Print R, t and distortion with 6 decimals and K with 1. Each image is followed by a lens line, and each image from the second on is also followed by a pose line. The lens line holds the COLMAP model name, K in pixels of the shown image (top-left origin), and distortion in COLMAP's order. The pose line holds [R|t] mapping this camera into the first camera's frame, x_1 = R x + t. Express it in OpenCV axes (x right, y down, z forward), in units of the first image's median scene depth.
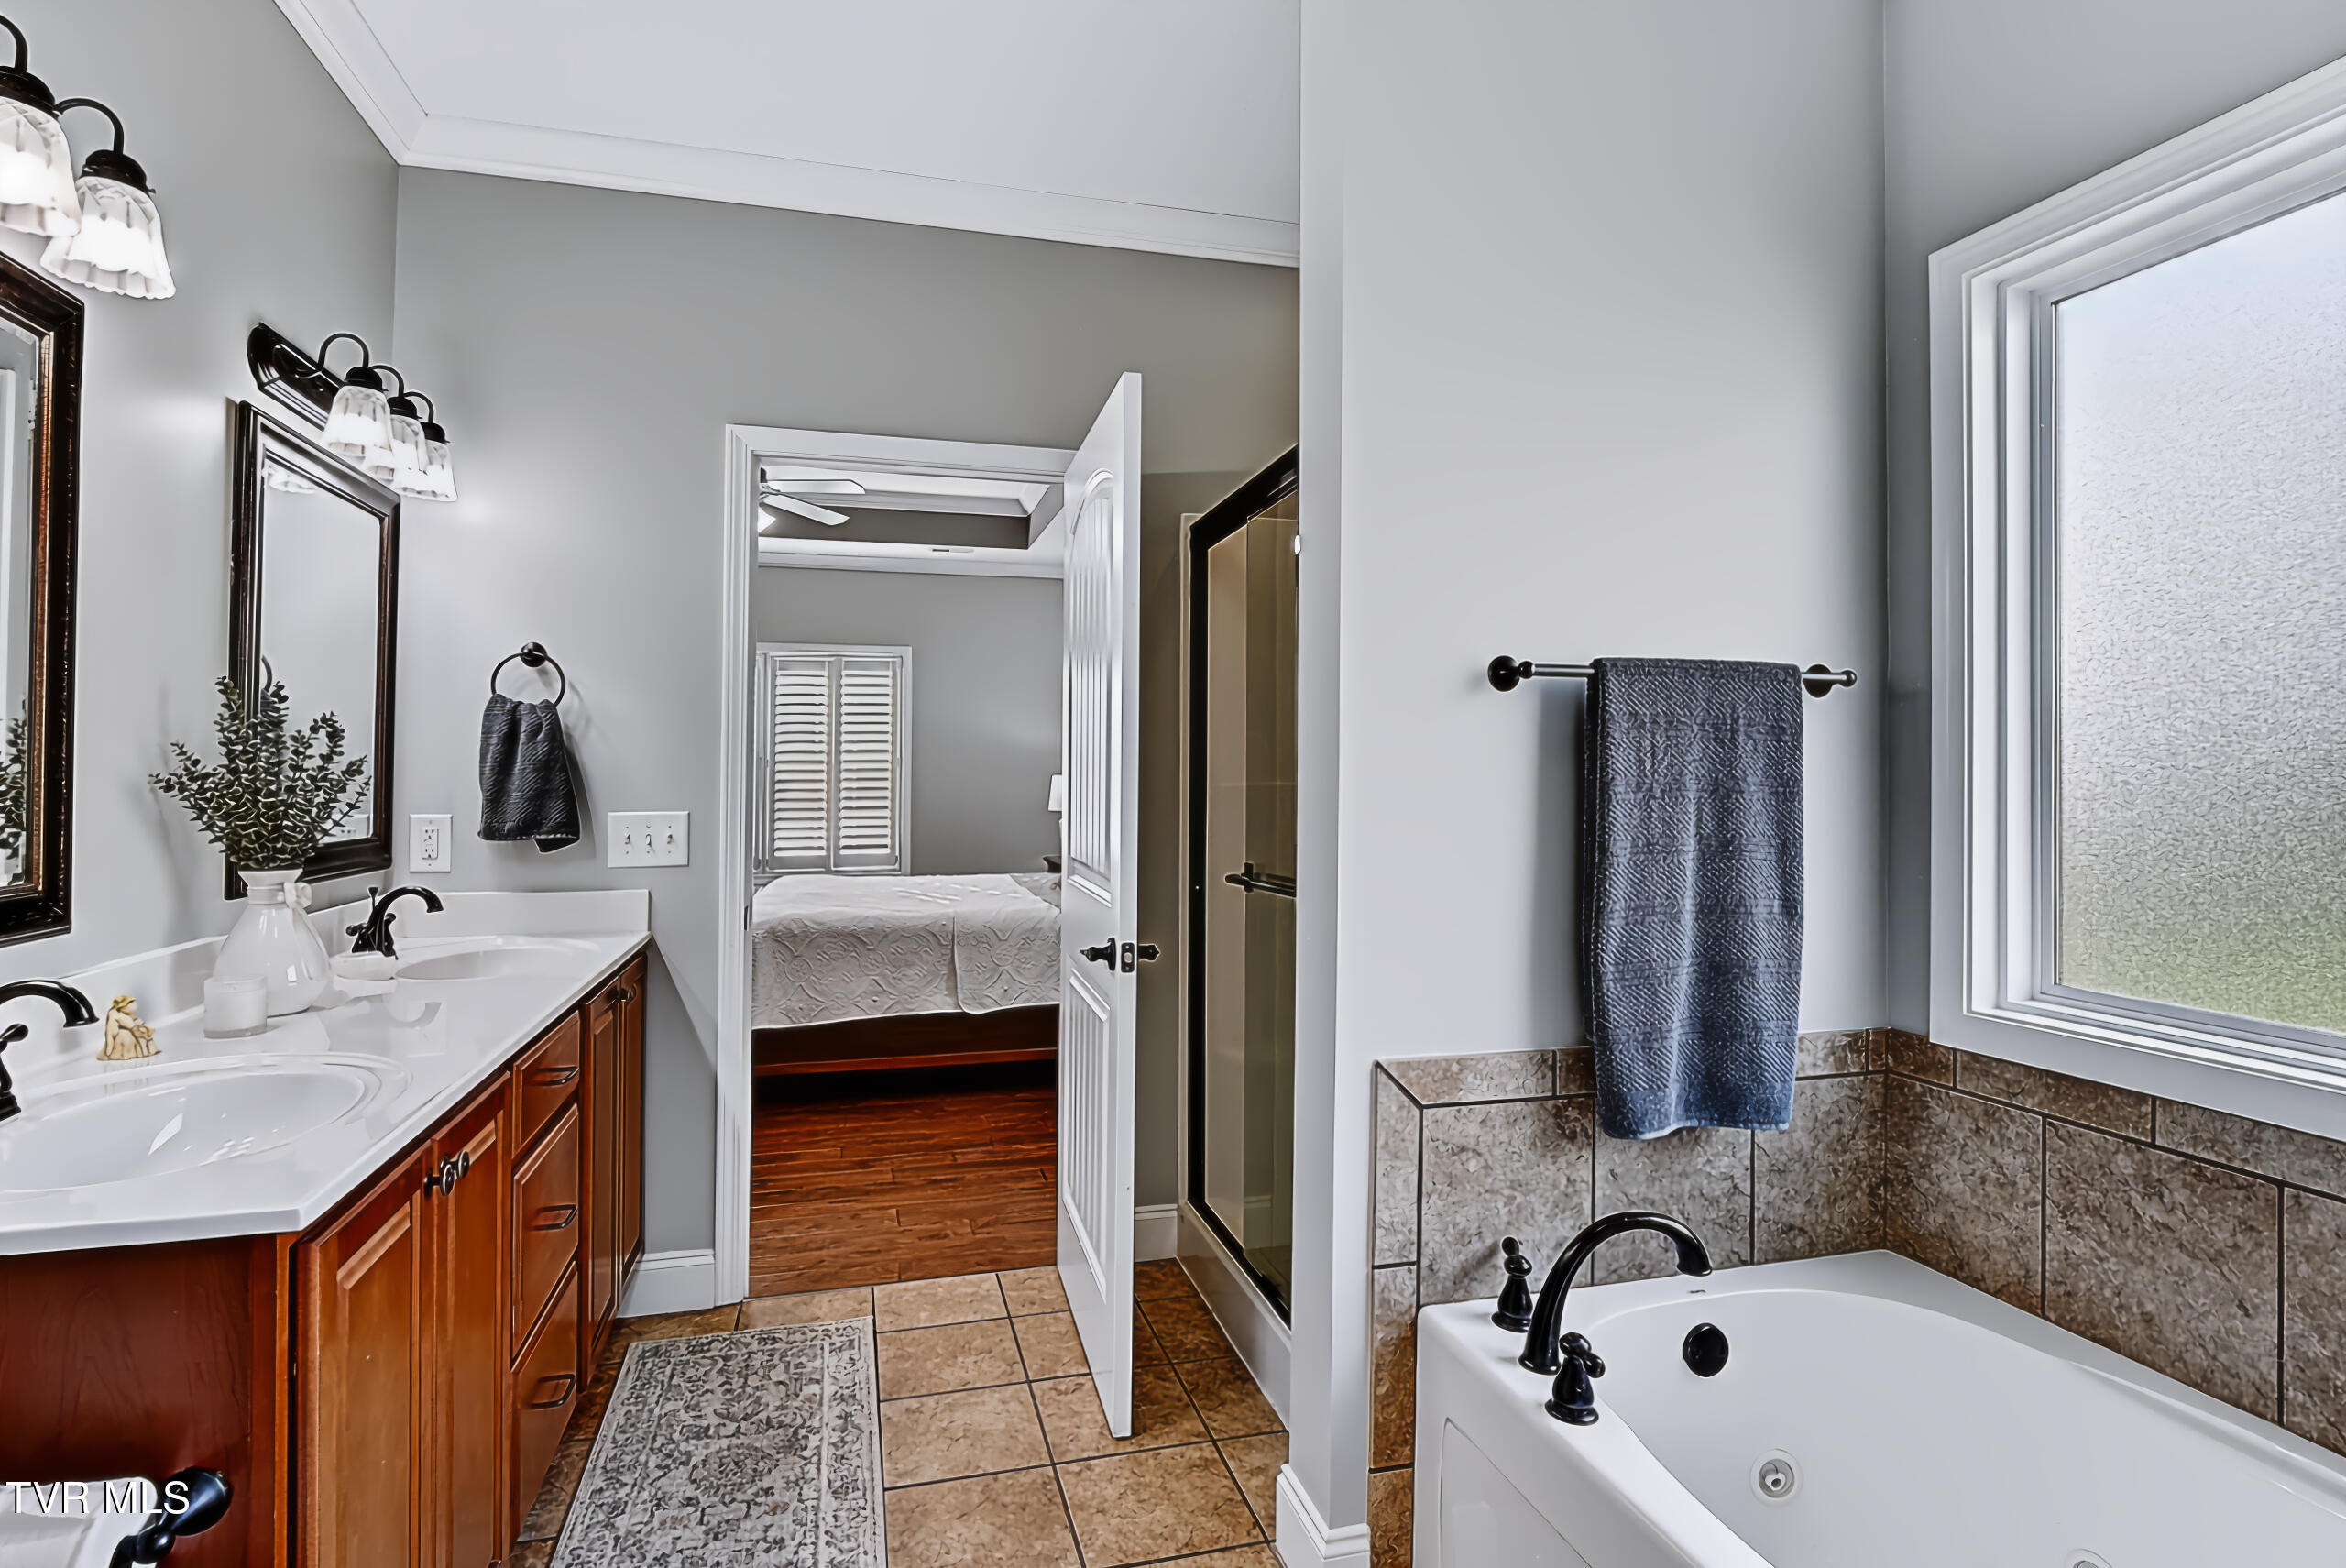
lens RADIAL K [[1181.5, 0, 1166.1], [0, 1181.5, 775.0], [0, 0, 1]] dist [-0.004934, -0.000193]
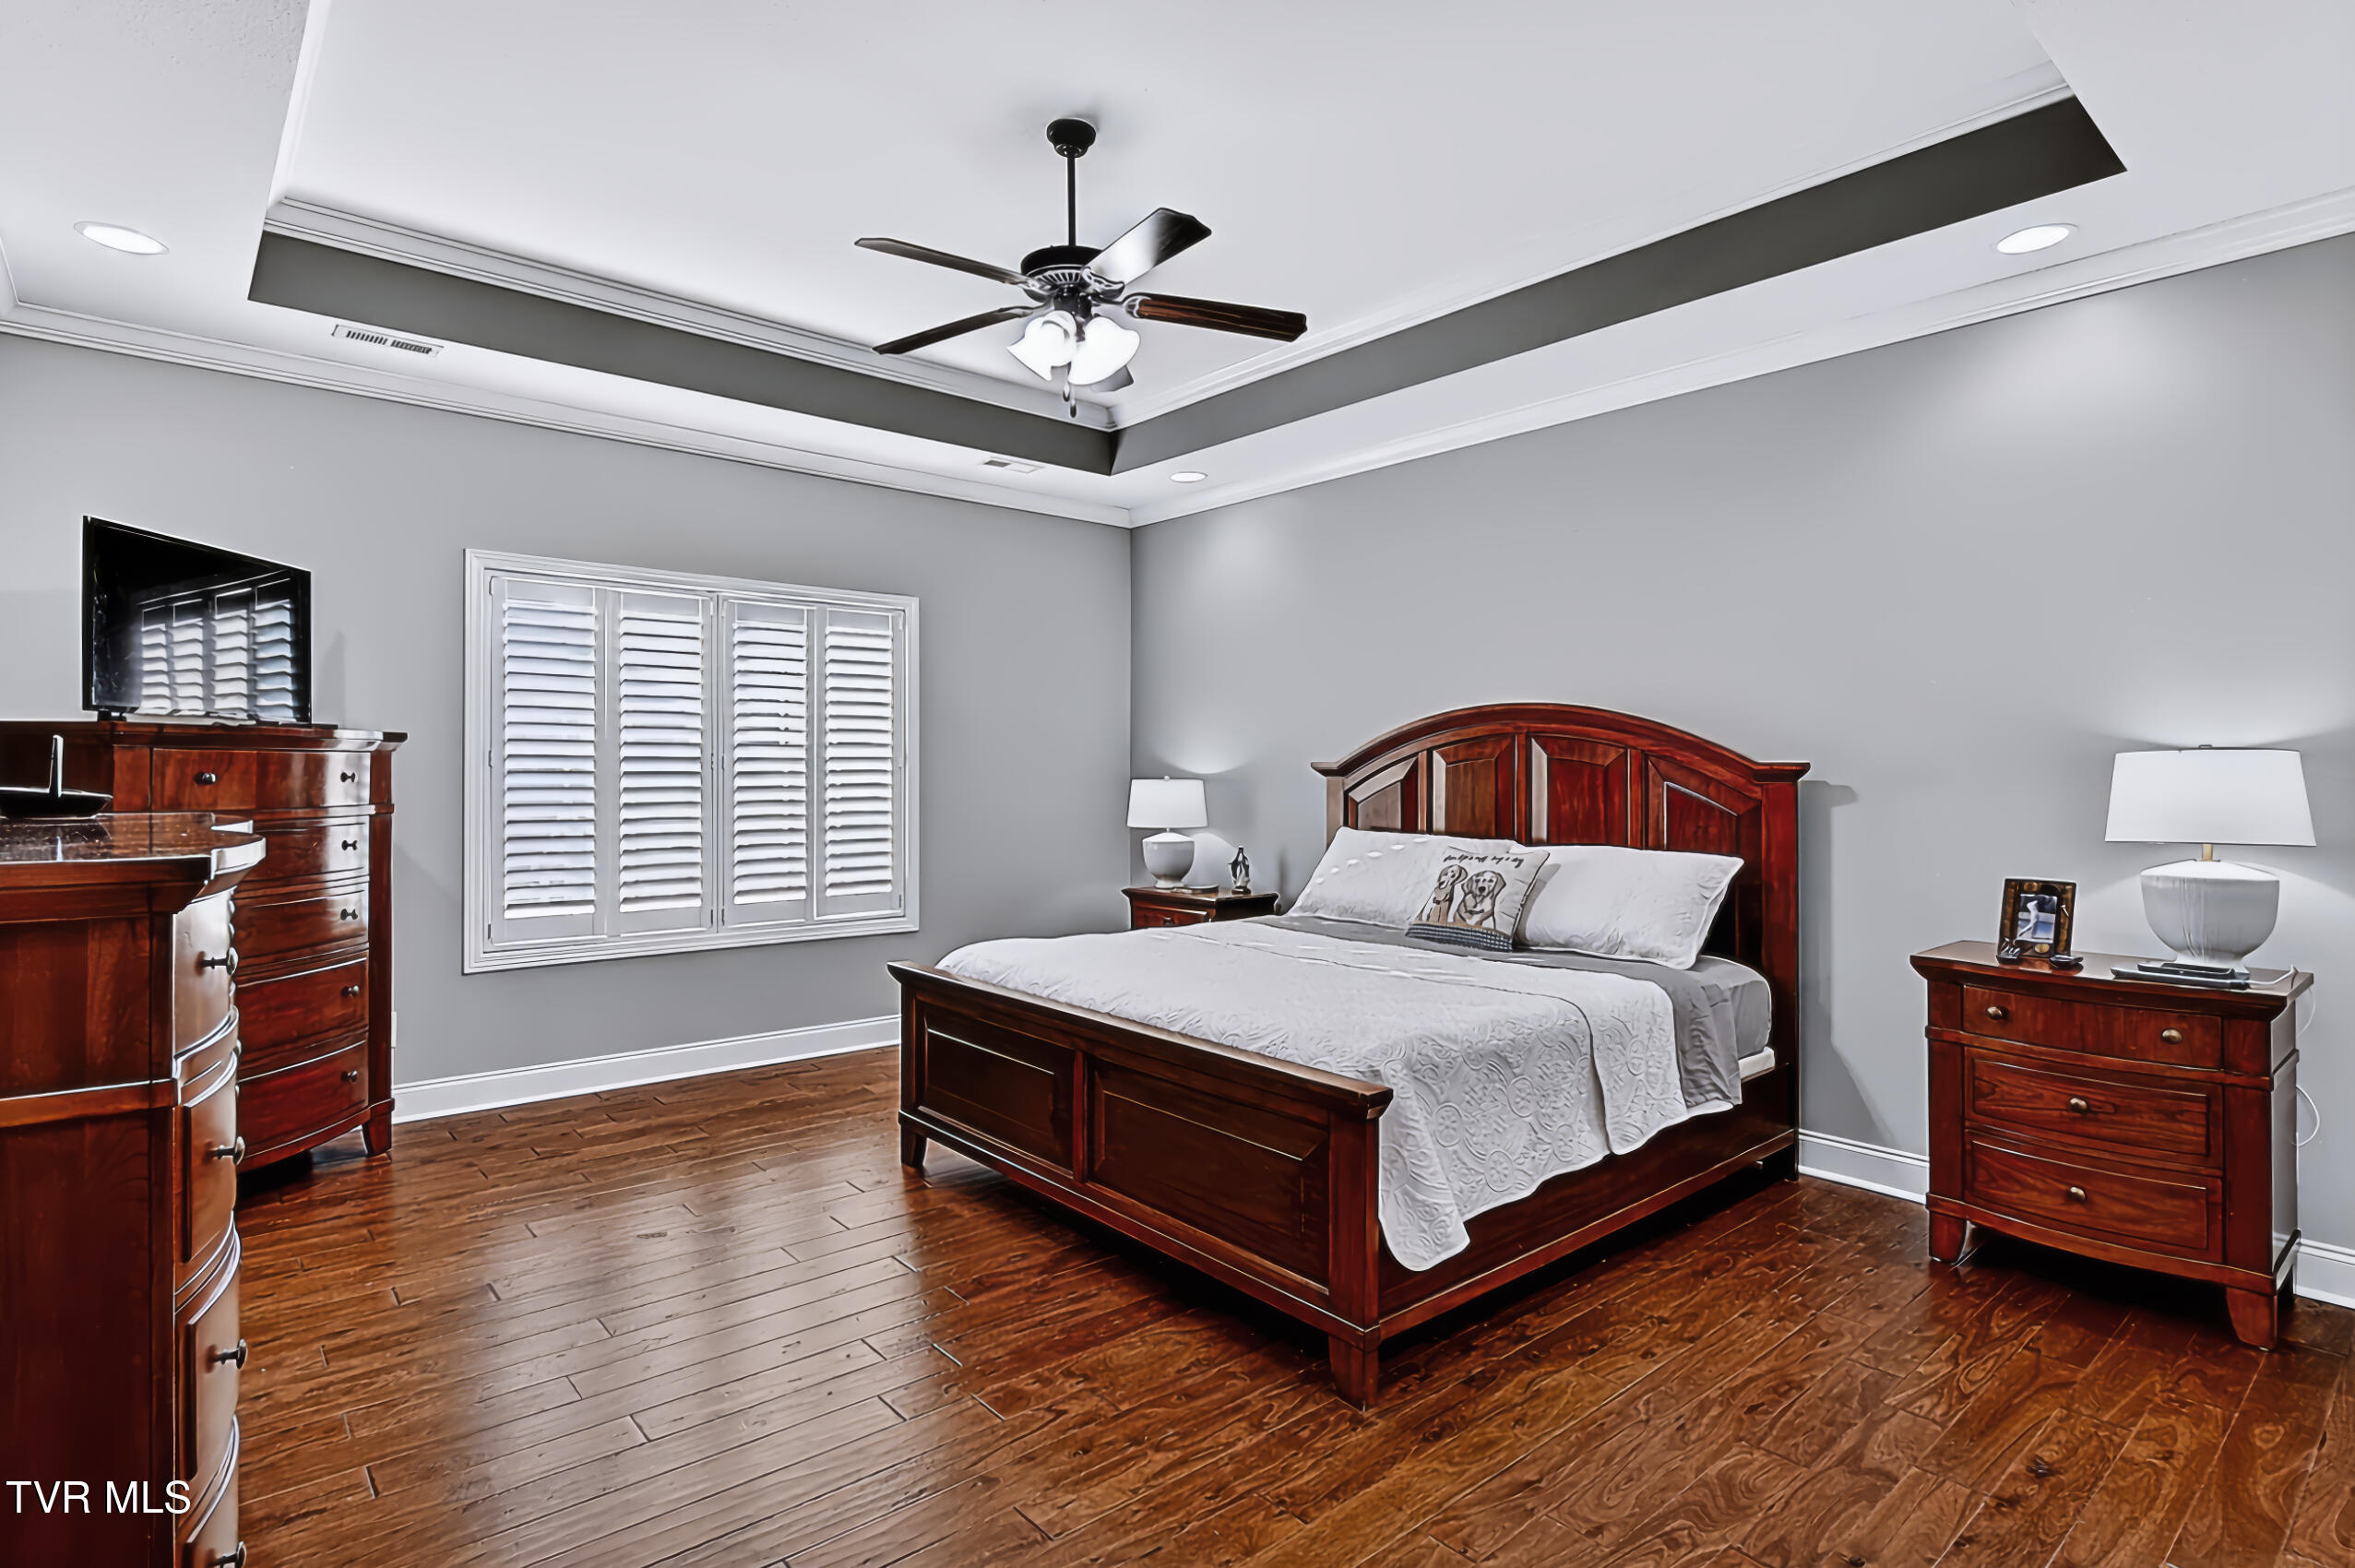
lens RADIAL K [[1201.6, 0, 1176.5], [0, 1201.6, 744.8], [0, 0, 1]] dist [-0.002973, -0.000367]
pose [[0.897216, 0.011874, 0.441433, -0.416062], [-0.002476, 0.999758, -0.021860, -0.005588], [-0.441585, 0.018520, 0.897028, 0.312501]]
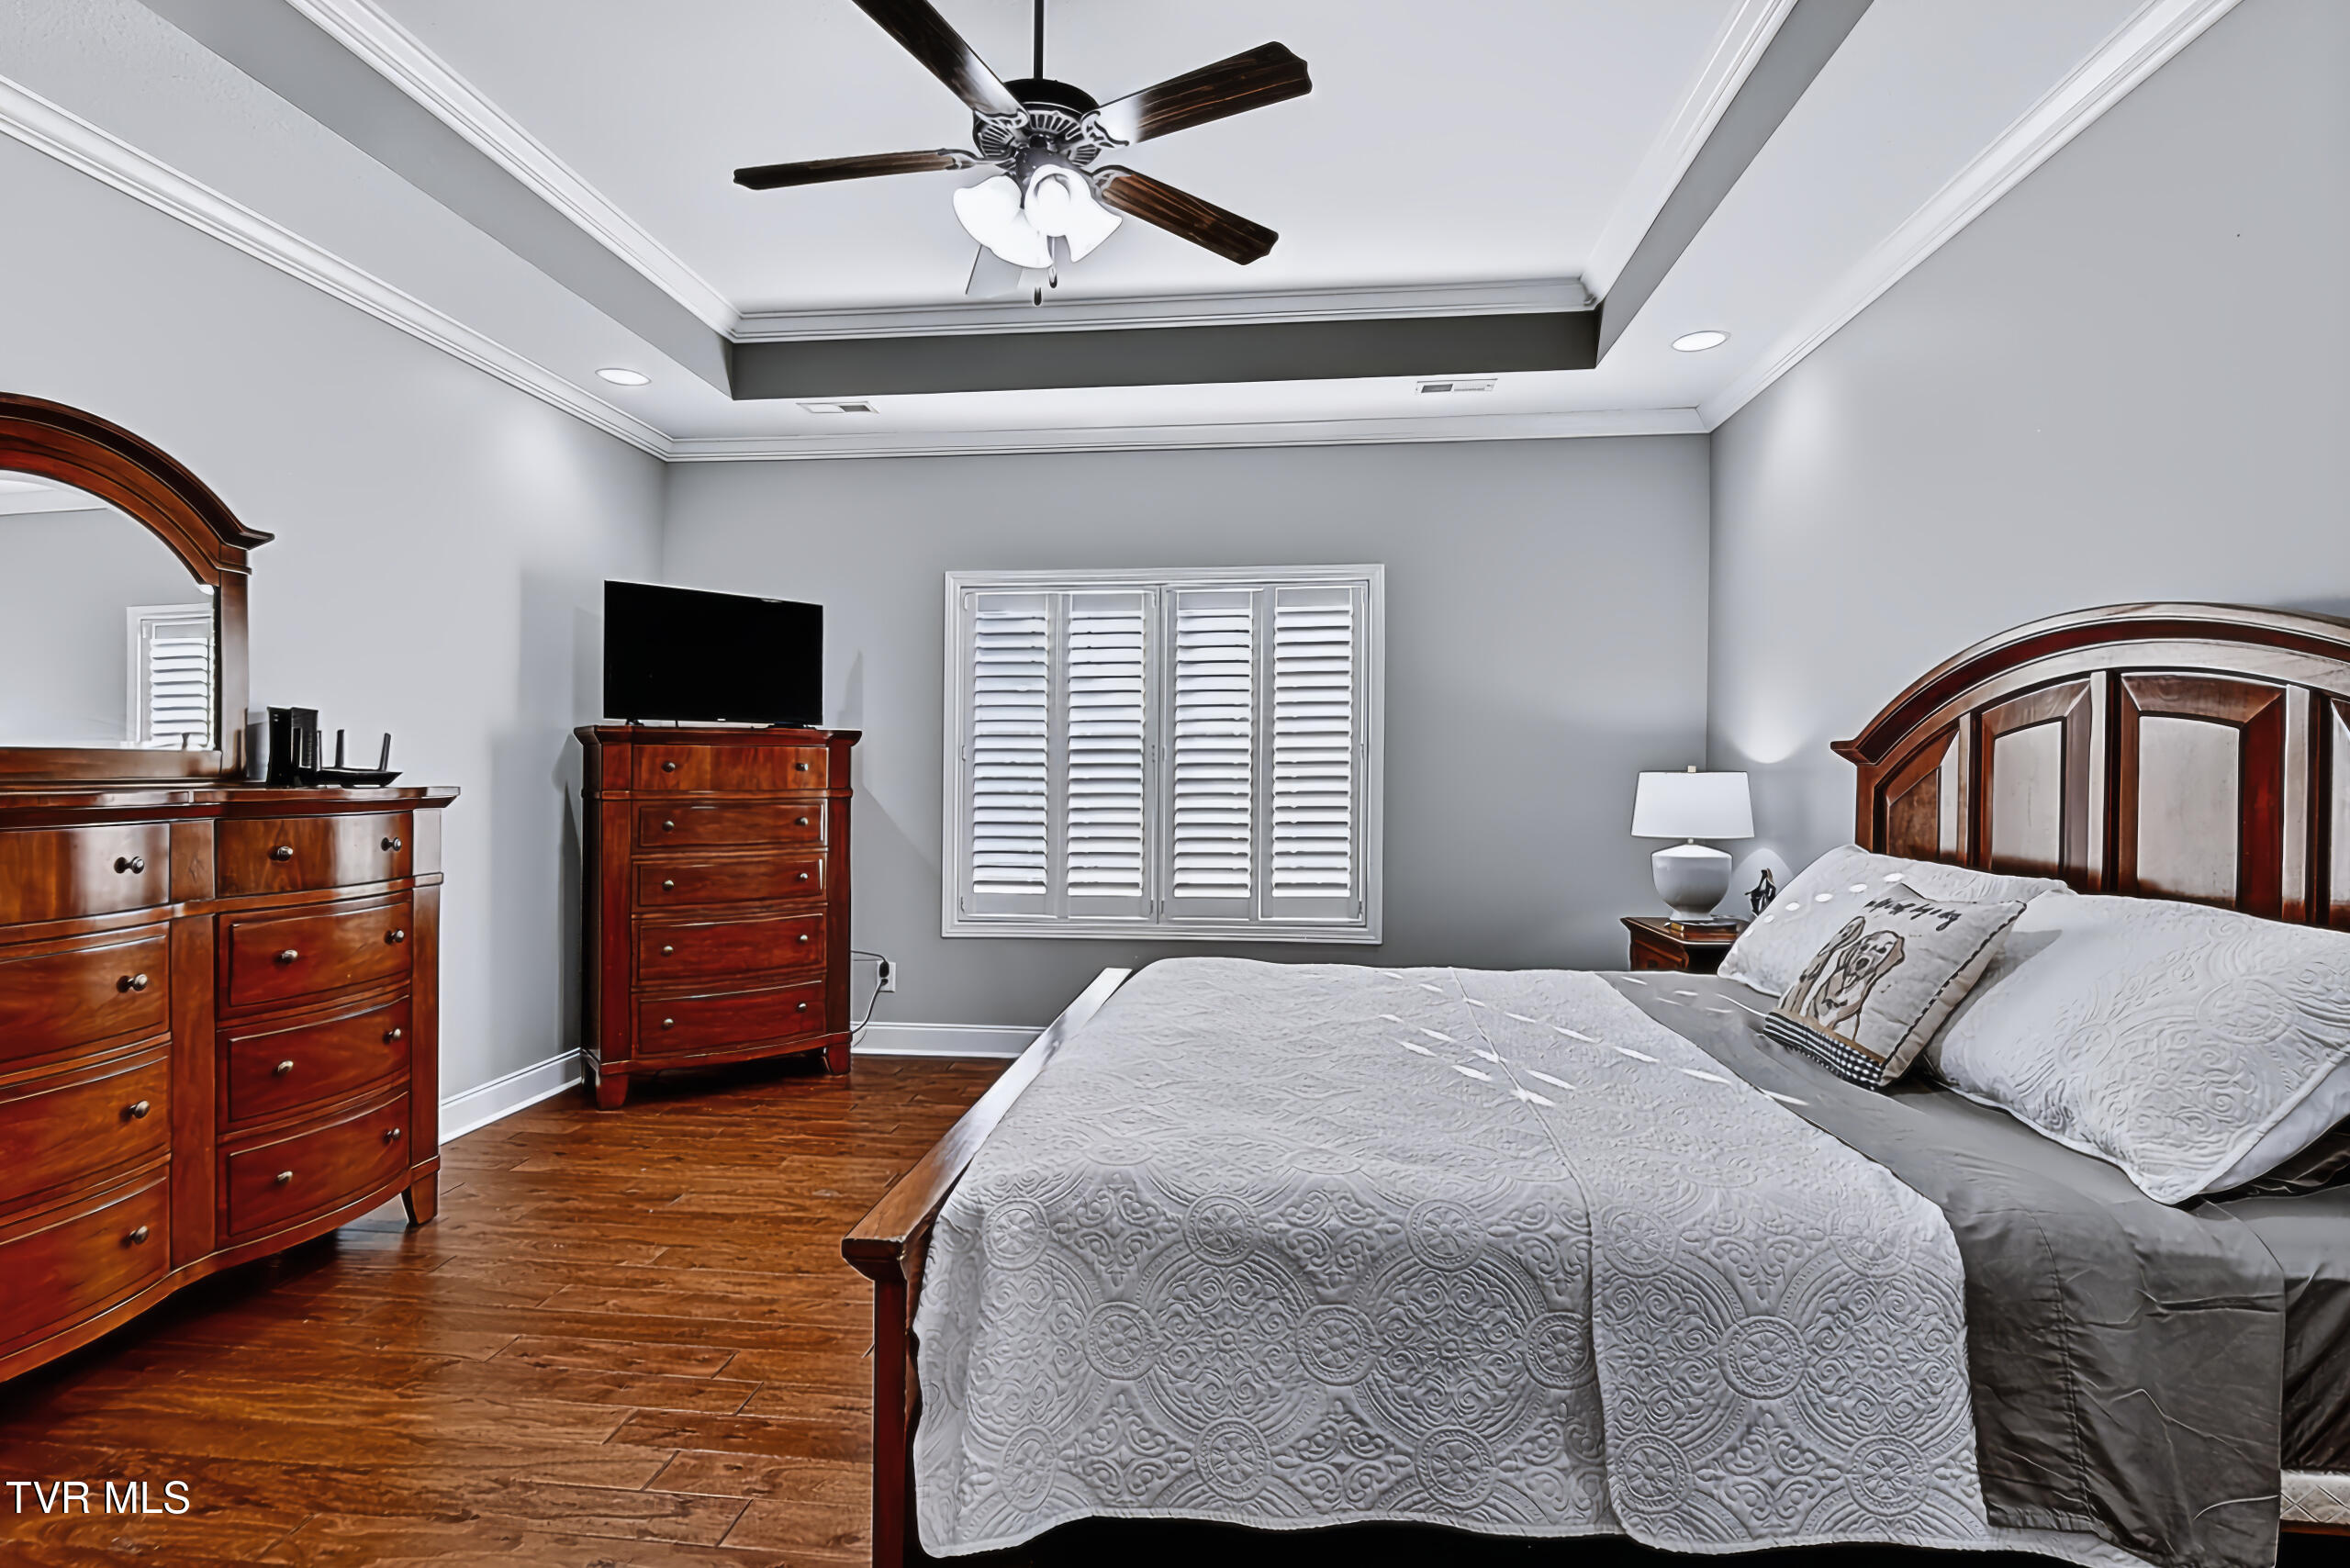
lens RADIAL K [[1183.6, 0, 1168.1], [0, 1183.6, 774.9], [0, 0, 1]] dist [-0.004934, -0.000193]
pose [[0.932899, 0.000800, -0.360137, -0.105508], [-0.000694, 1.000000, 0.000424, 0.001557], [0.360137, -0.000146, 0.932899, 0.411049]]
